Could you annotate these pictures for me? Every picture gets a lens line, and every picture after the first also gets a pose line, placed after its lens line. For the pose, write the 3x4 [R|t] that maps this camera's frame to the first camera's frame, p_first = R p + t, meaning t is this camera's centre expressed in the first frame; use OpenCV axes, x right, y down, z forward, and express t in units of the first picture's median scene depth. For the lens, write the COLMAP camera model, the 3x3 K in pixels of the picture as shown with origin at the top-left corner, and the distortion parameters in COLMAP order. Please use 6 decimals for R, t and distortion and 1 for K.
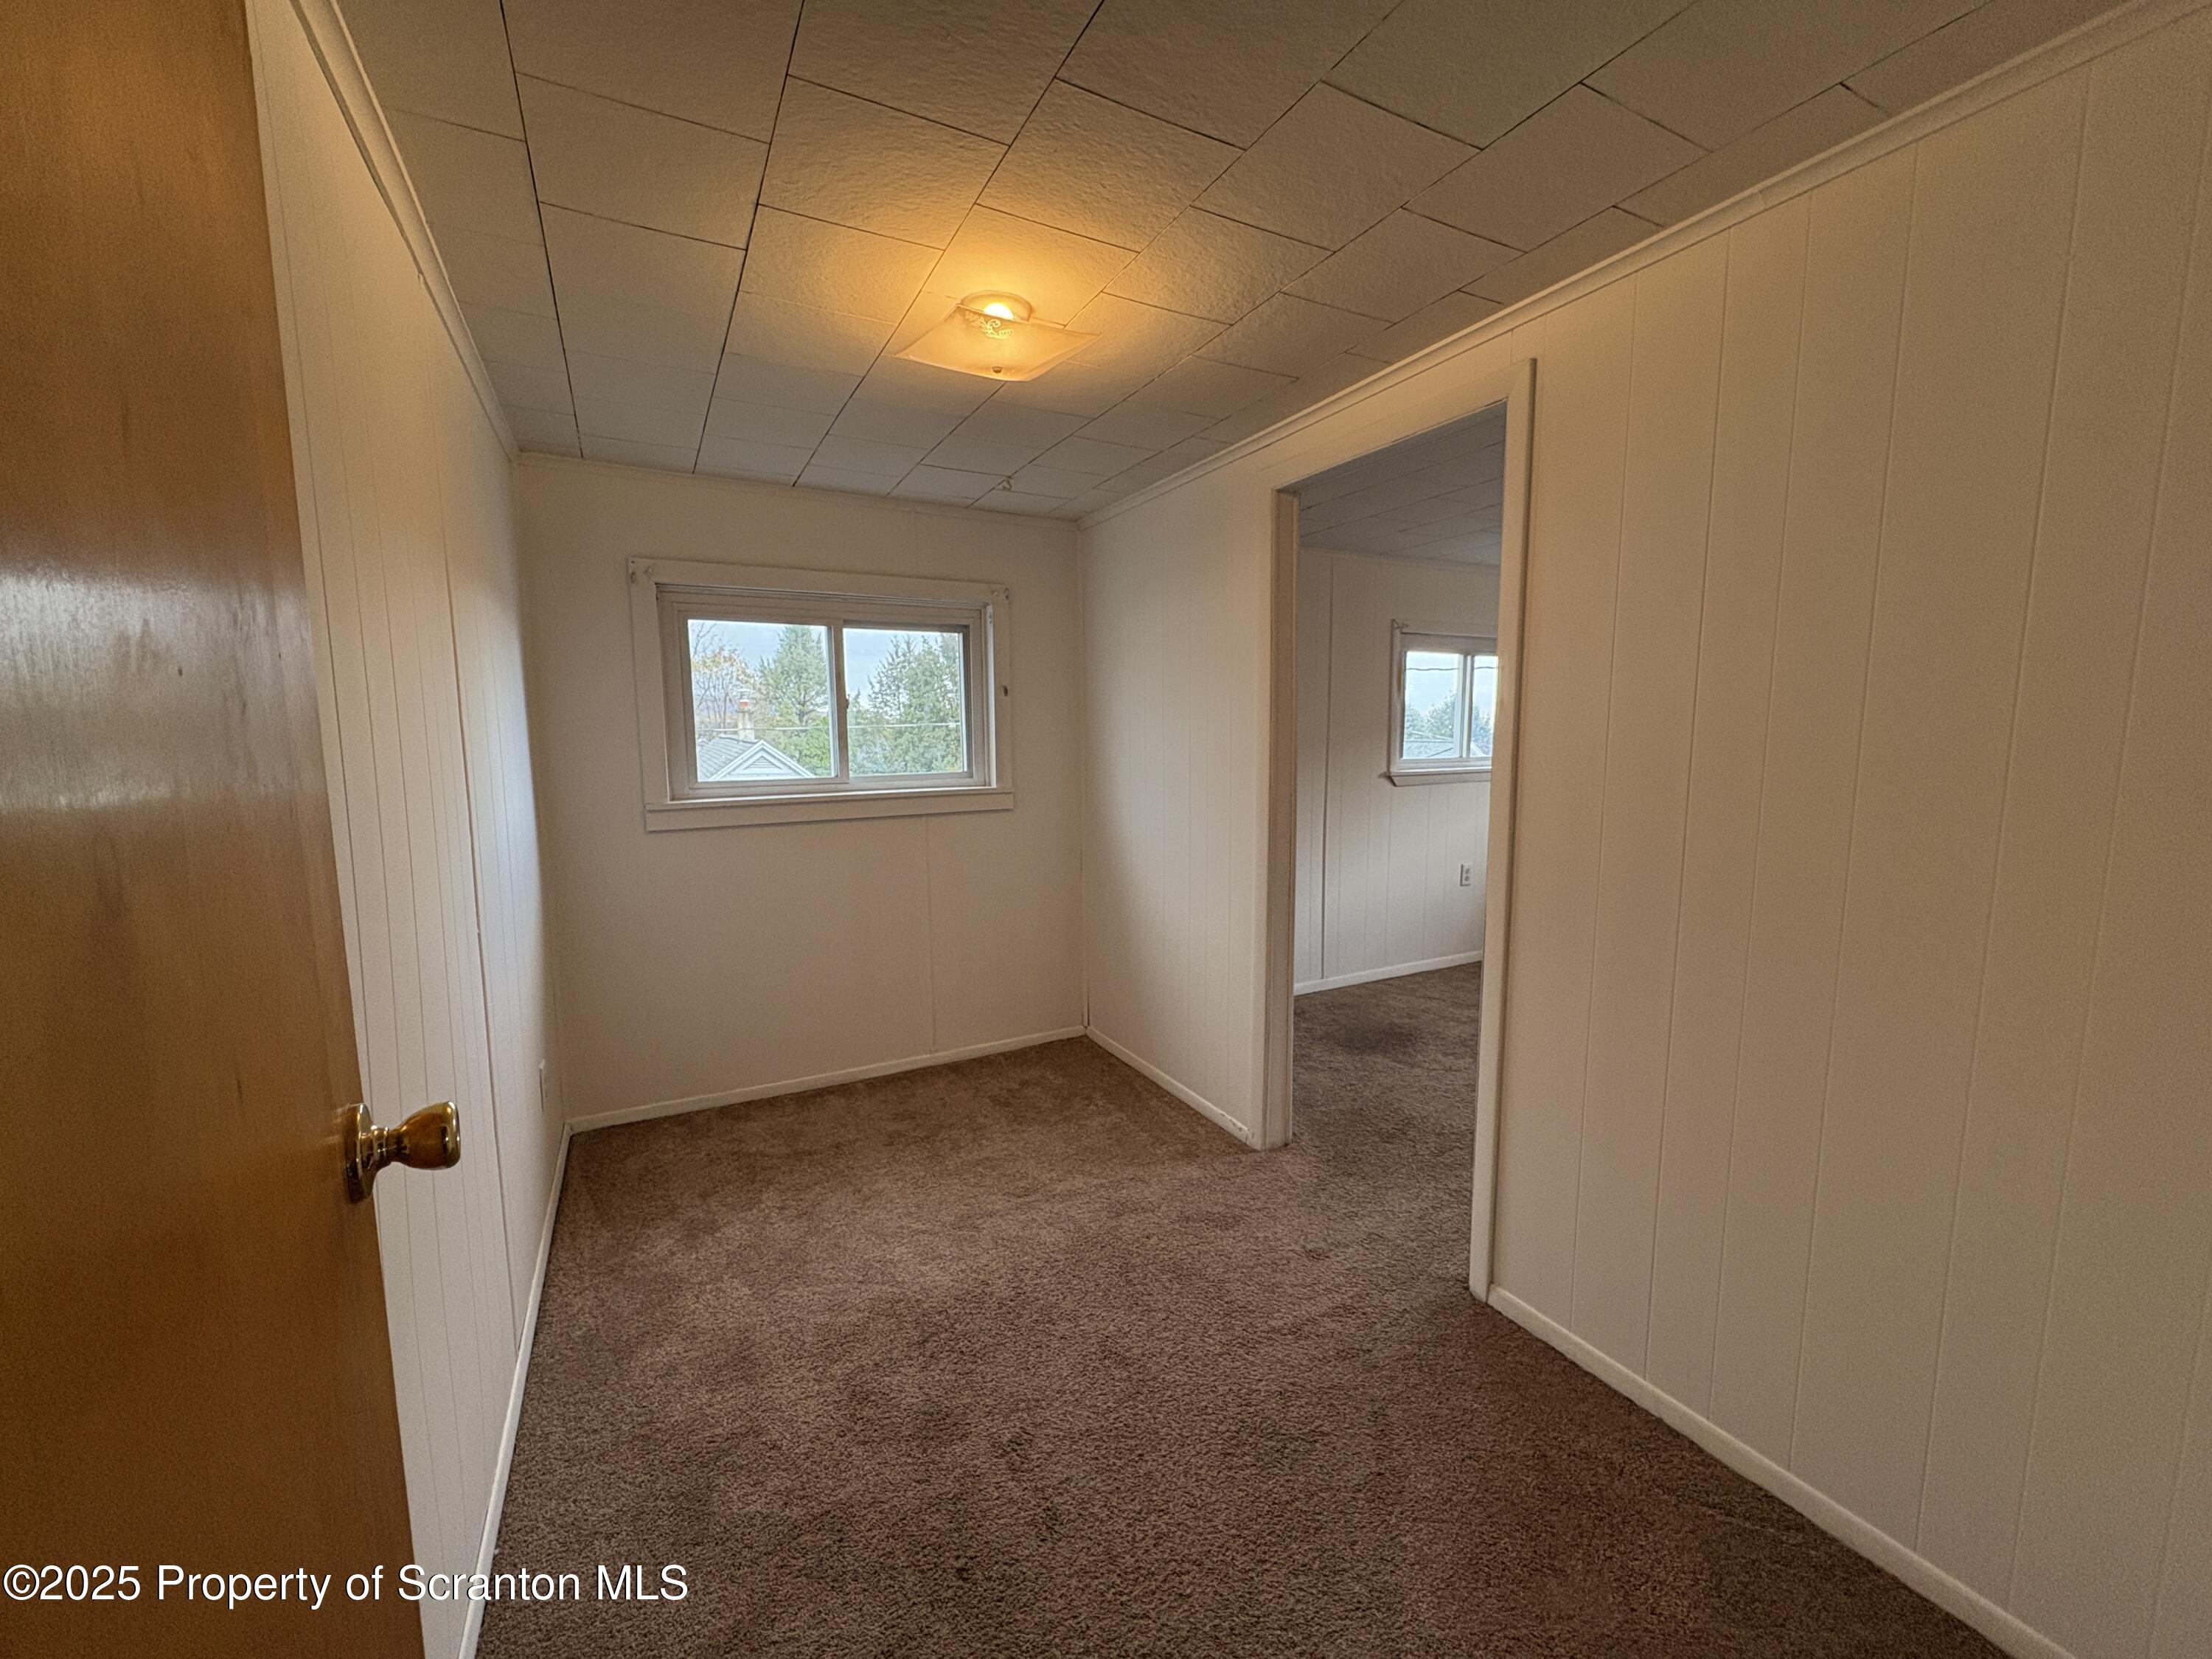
lens RADIAL K [[886.0, 0, 1106.8], [0, 886.0, 839.6], [0, 0, 1]] dist [0.000571, -0.000323]
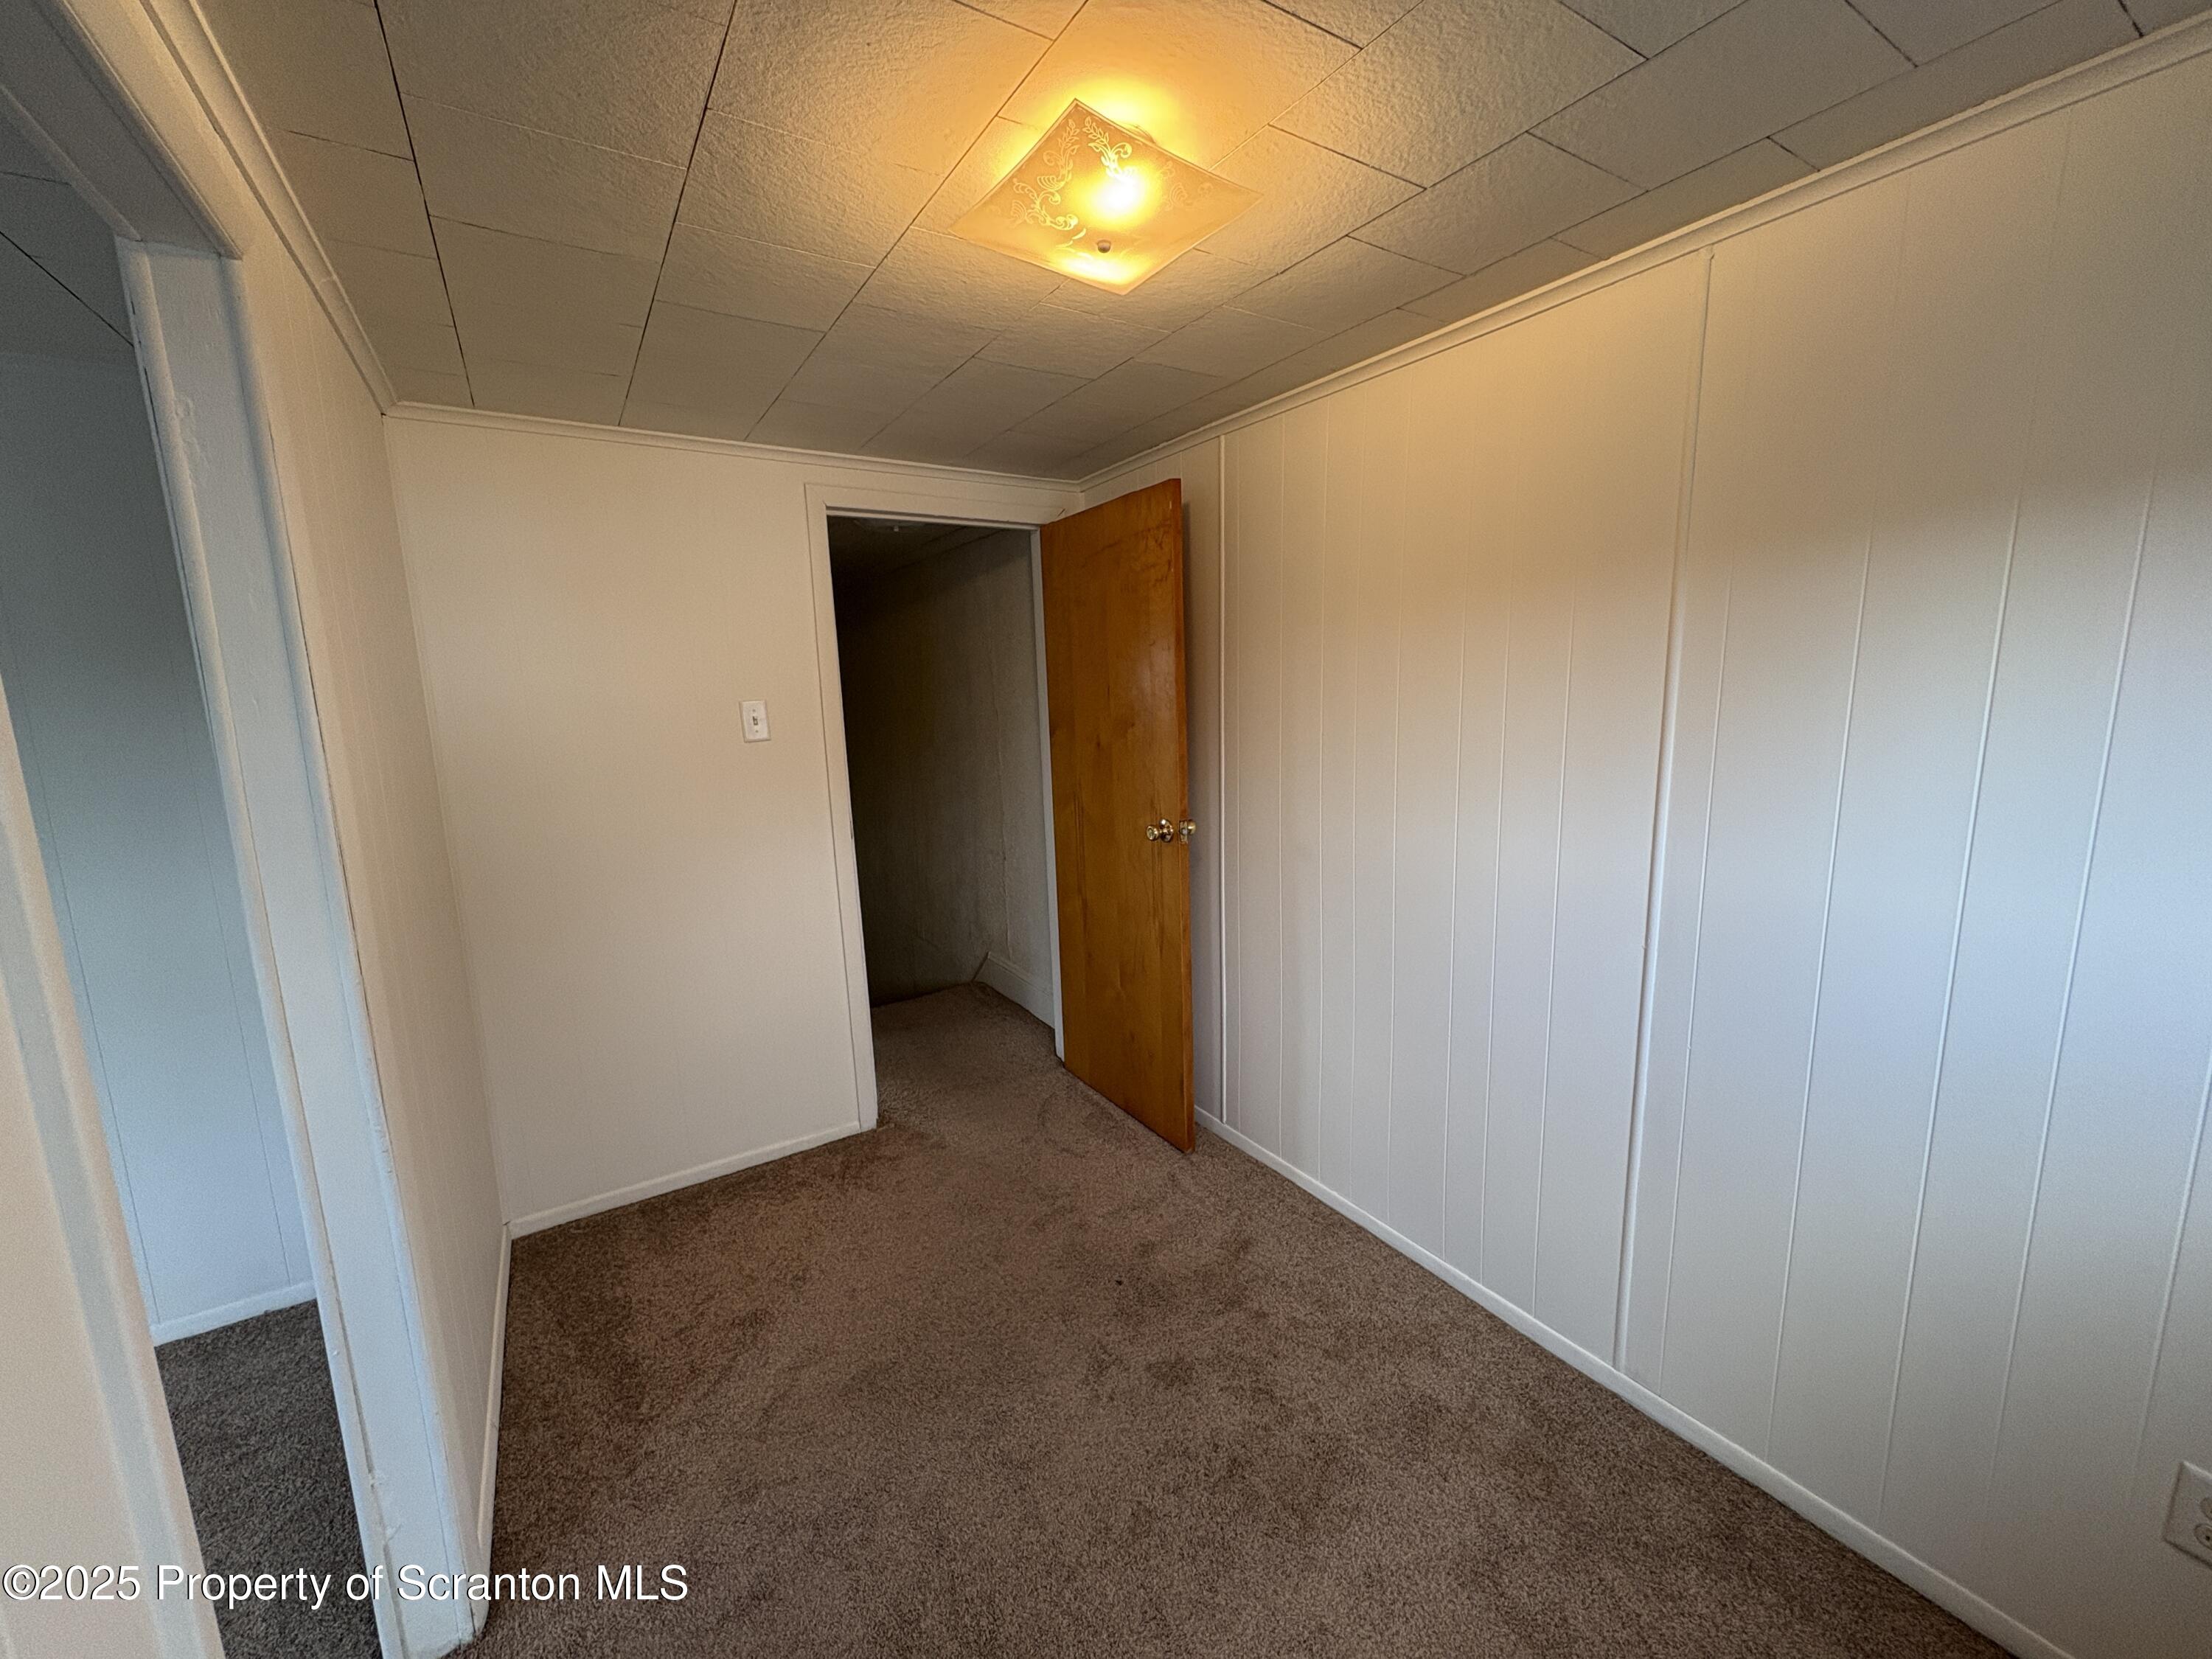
lens RADIAL K [[886.0, 0, 1109.8], [0, 886.0, 827.8], [0, 0, 1]] dist [0.000571, -0.000323]
pose [[-0.996636, 0.052089, -0.063270, -0.041669], [0.032652, 0.960486, 0.276405, -0.184609], [0.075168, 0.273409, -0.958956, 1.097007]]
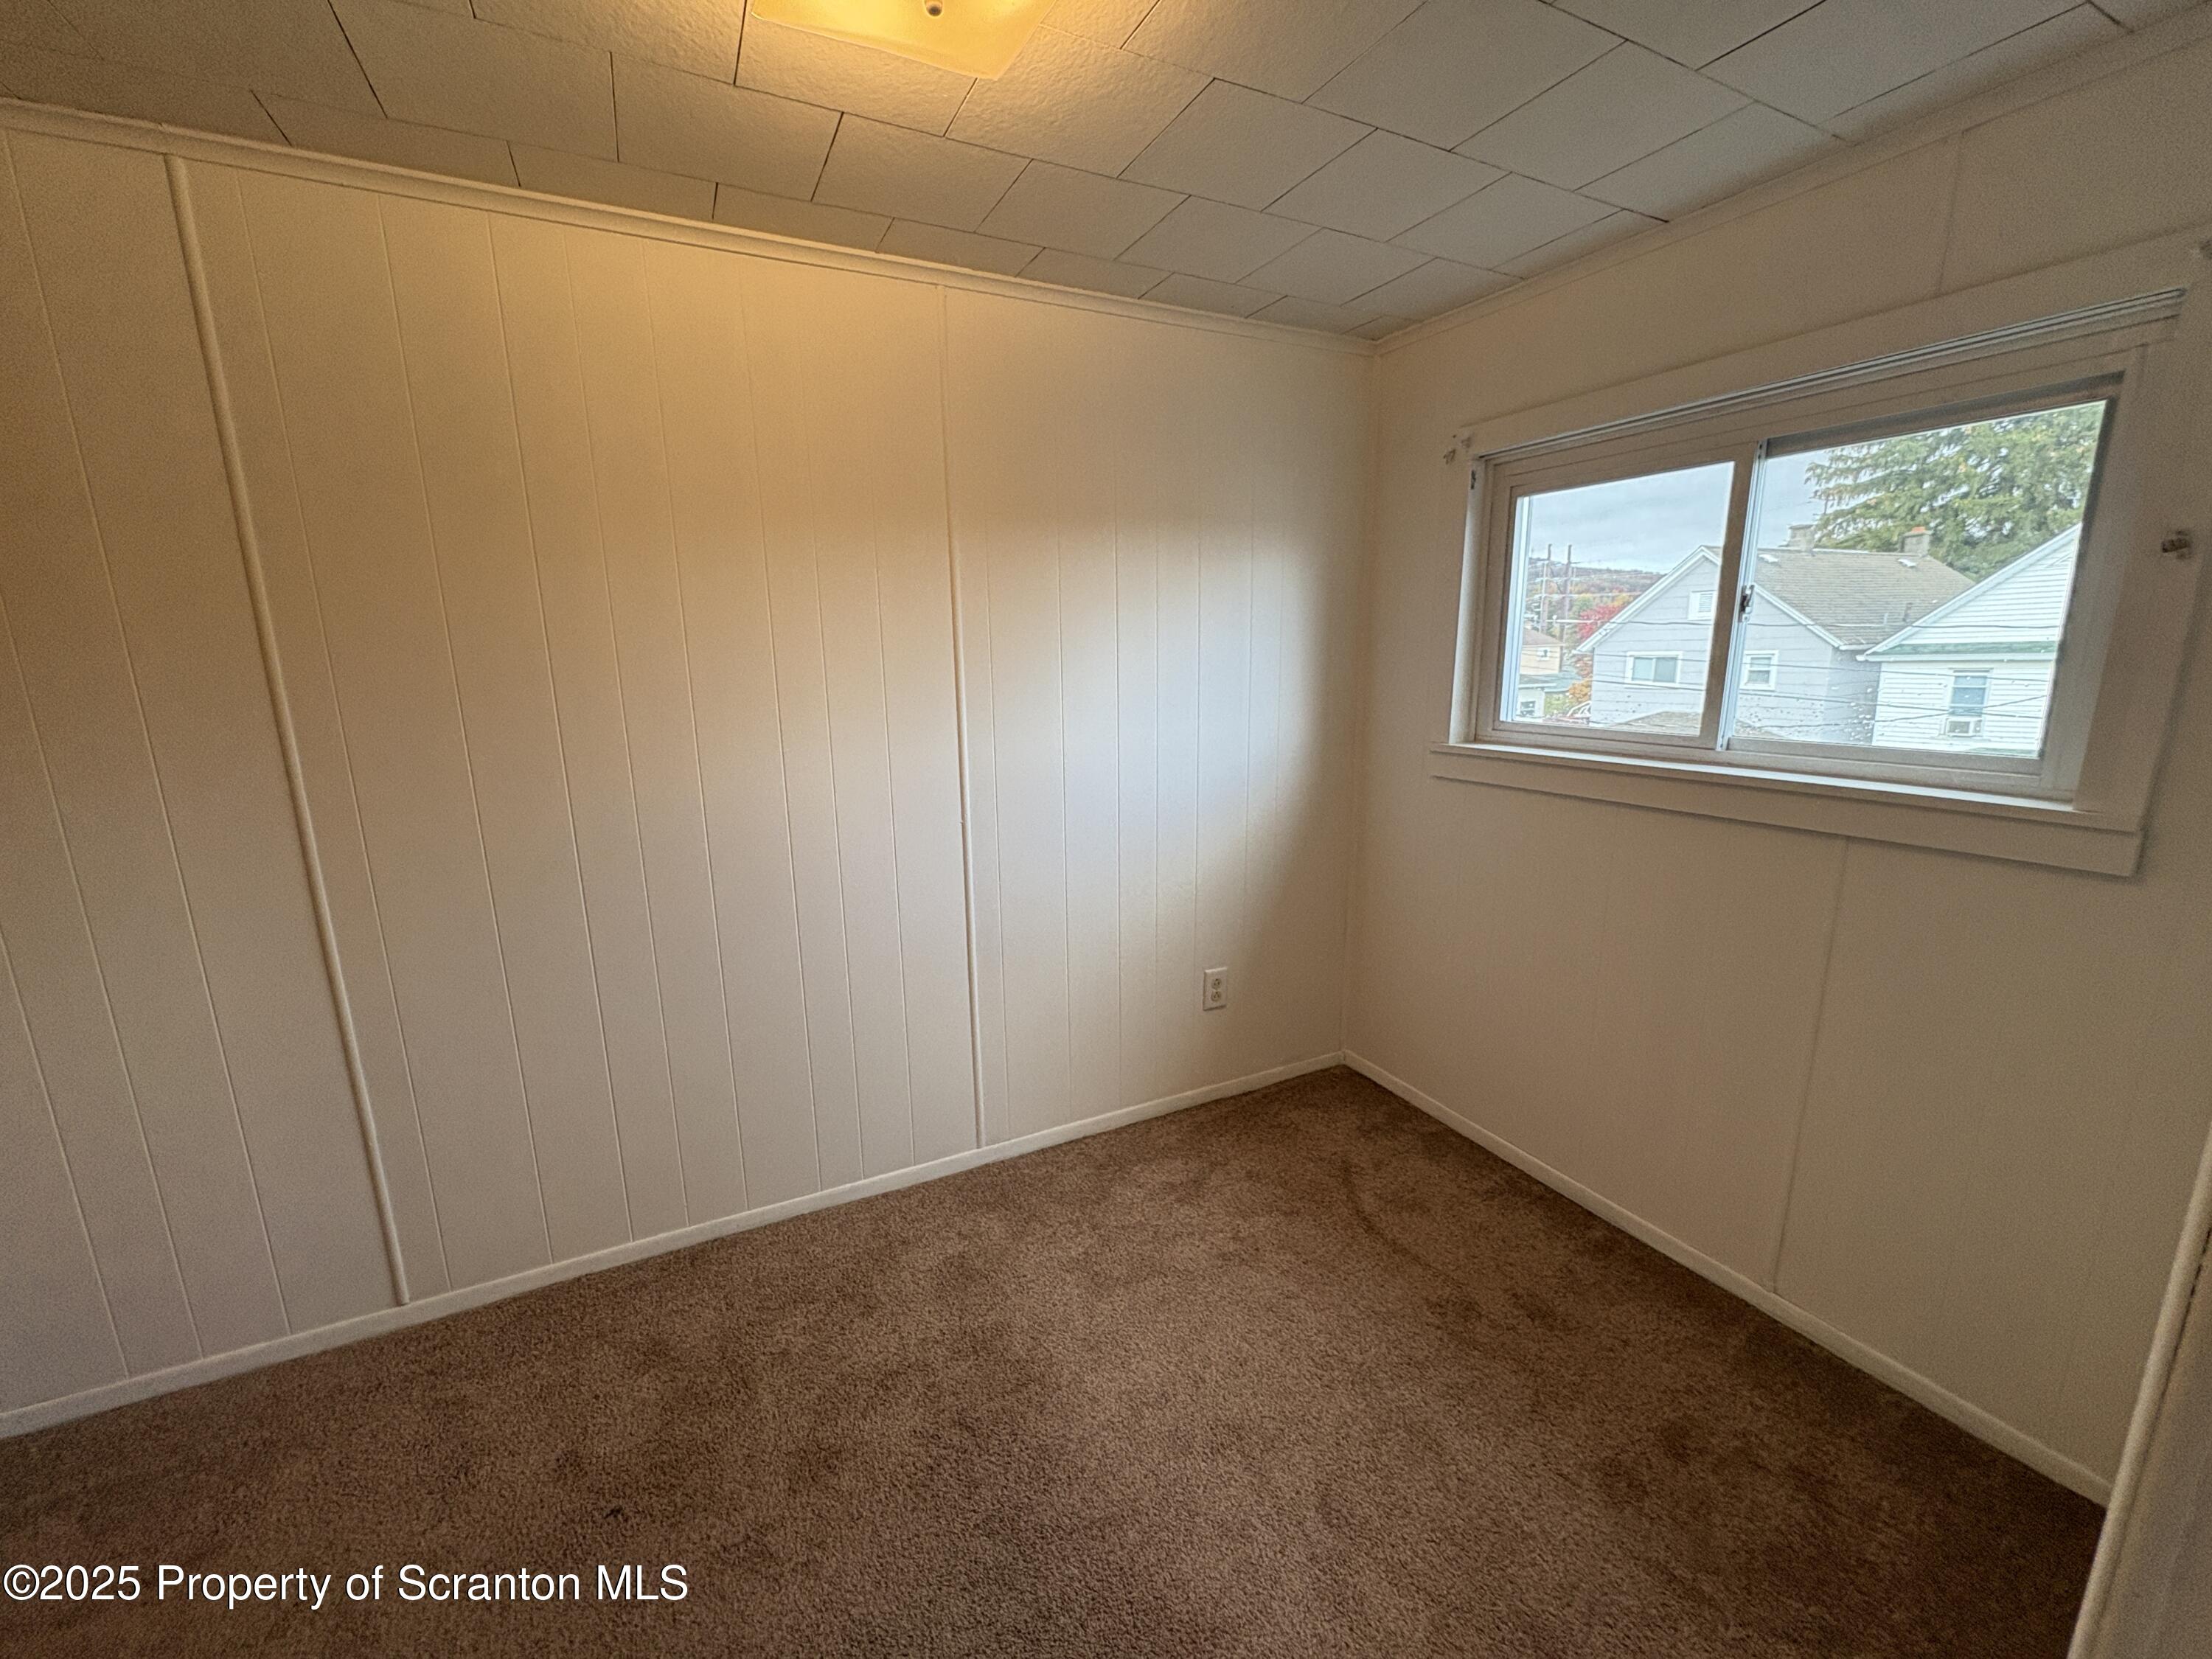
lens RADIAL K [[886.0, 0, 1103.5], [0, 886.0, 829.2], [0, 0, 1]] dist [0.000571, -0.000323]
pose [[-0.027094, 0.216852, -0.975828, 0.315879], [-0.102083, 0.970483, 0.218499, -0.110893], [0.994407, 0.105536, -0.004157, 0.714310]]
